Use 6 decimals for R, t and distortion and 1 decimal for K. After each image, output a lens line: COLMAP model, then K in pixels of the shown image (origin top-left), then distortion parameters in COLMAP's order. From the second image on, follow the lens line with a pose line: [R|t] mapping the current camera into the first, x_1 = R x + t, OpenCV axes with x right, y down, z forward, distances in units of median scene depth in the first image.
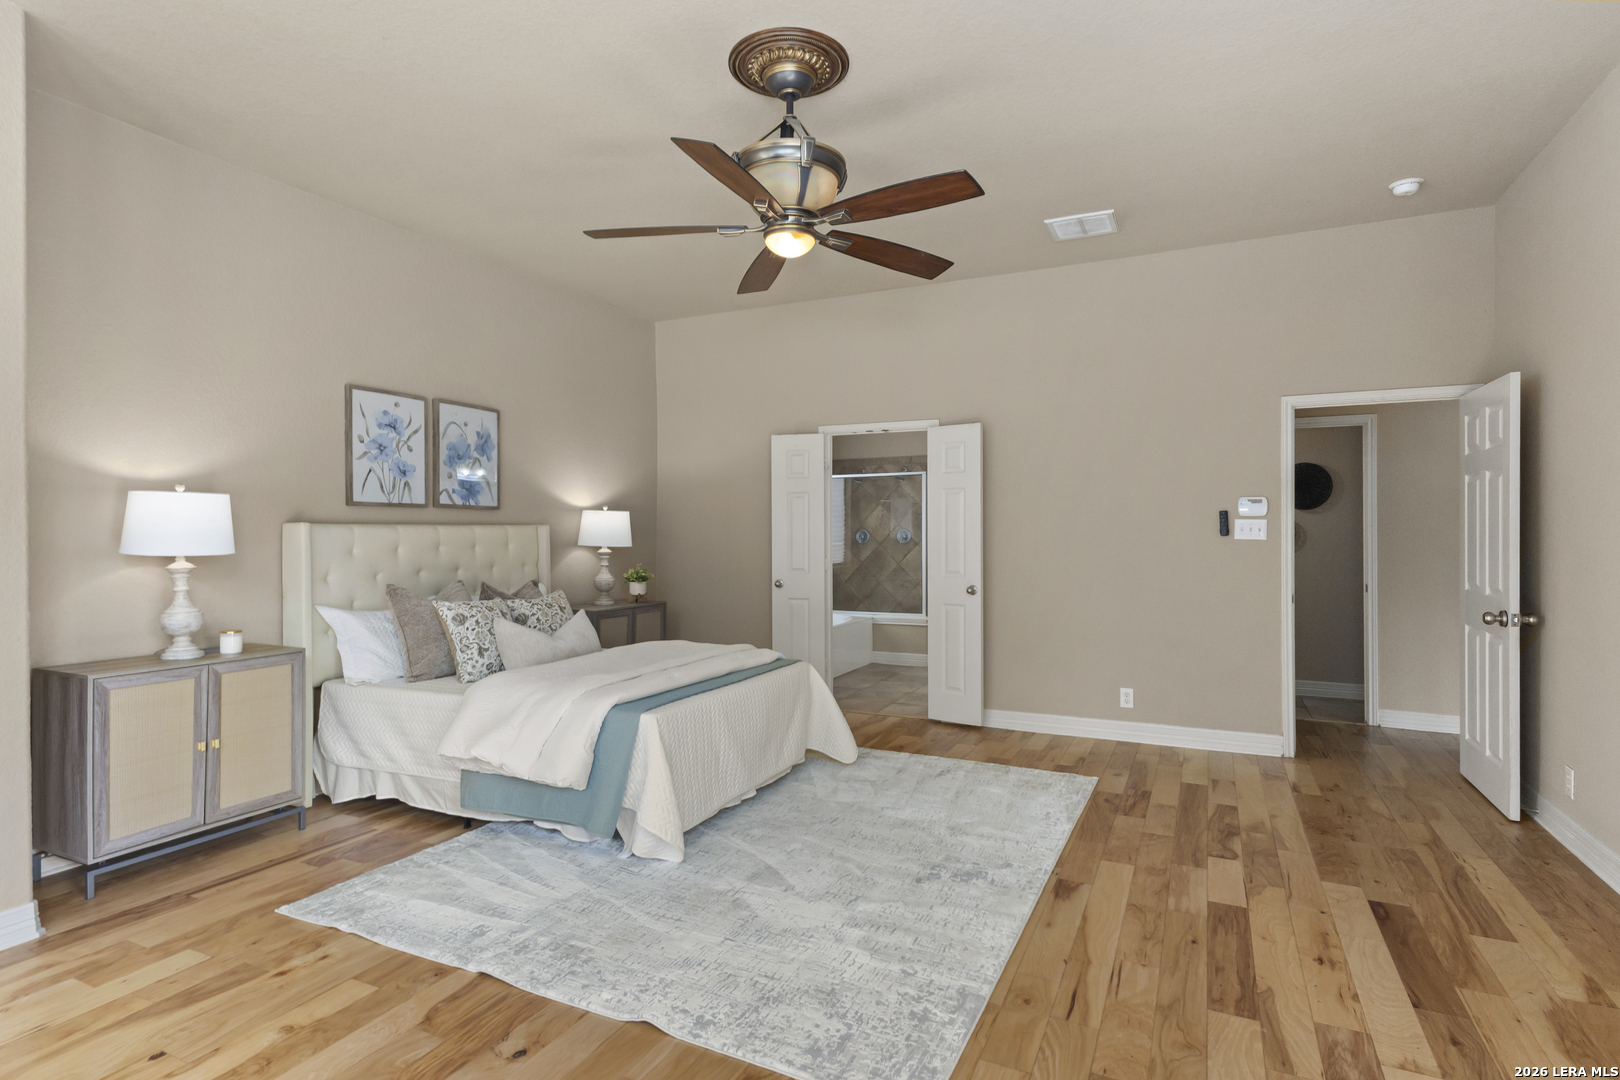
lens RADIAL K [[828.3, 0, 812.6], [0, 828.3, 529.2], [0, 0, 1]] dist [0.002752, -0.000095]
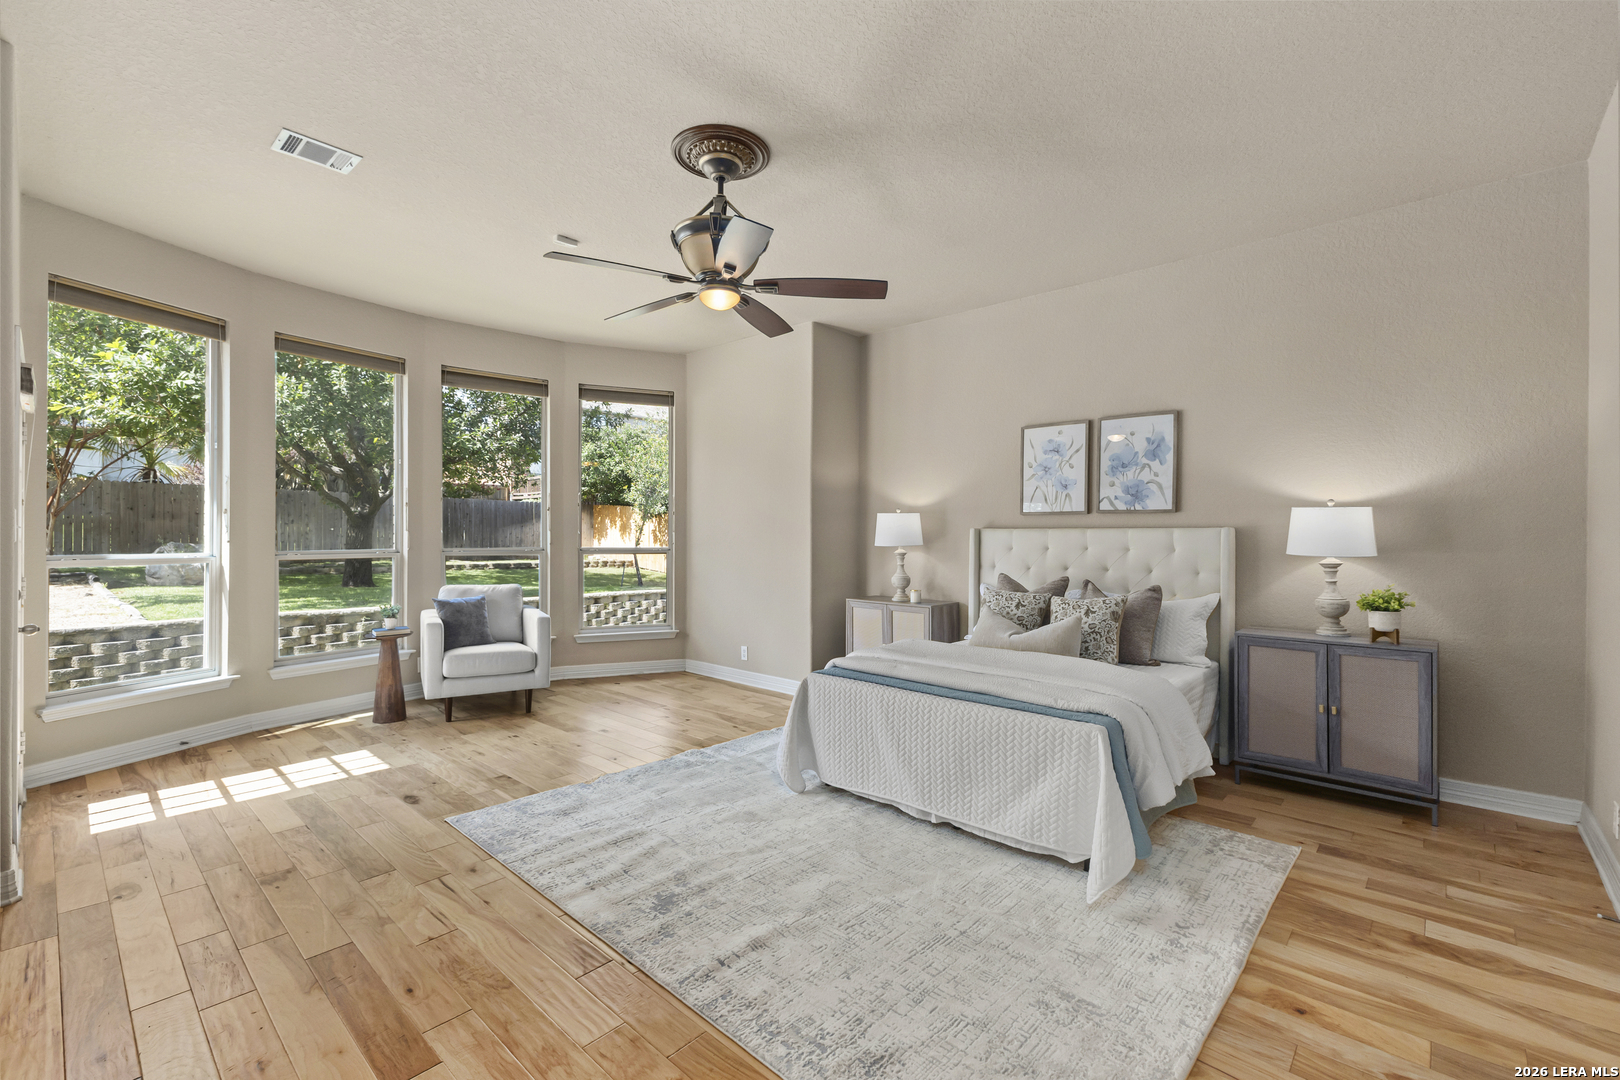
lens RADIAL K [[699.0, 0, 815.4], [0, 699.0, 540.1], [0, 0, 1]] dist [0.010291, -0.002642]
pose [[-0.285811, 0.012063, -0.958210, 0.624820], [0.002107, 0.999926, 0.011960, -0.001918], [0.958284, 0.001399, -0.285816, 0.965345]]
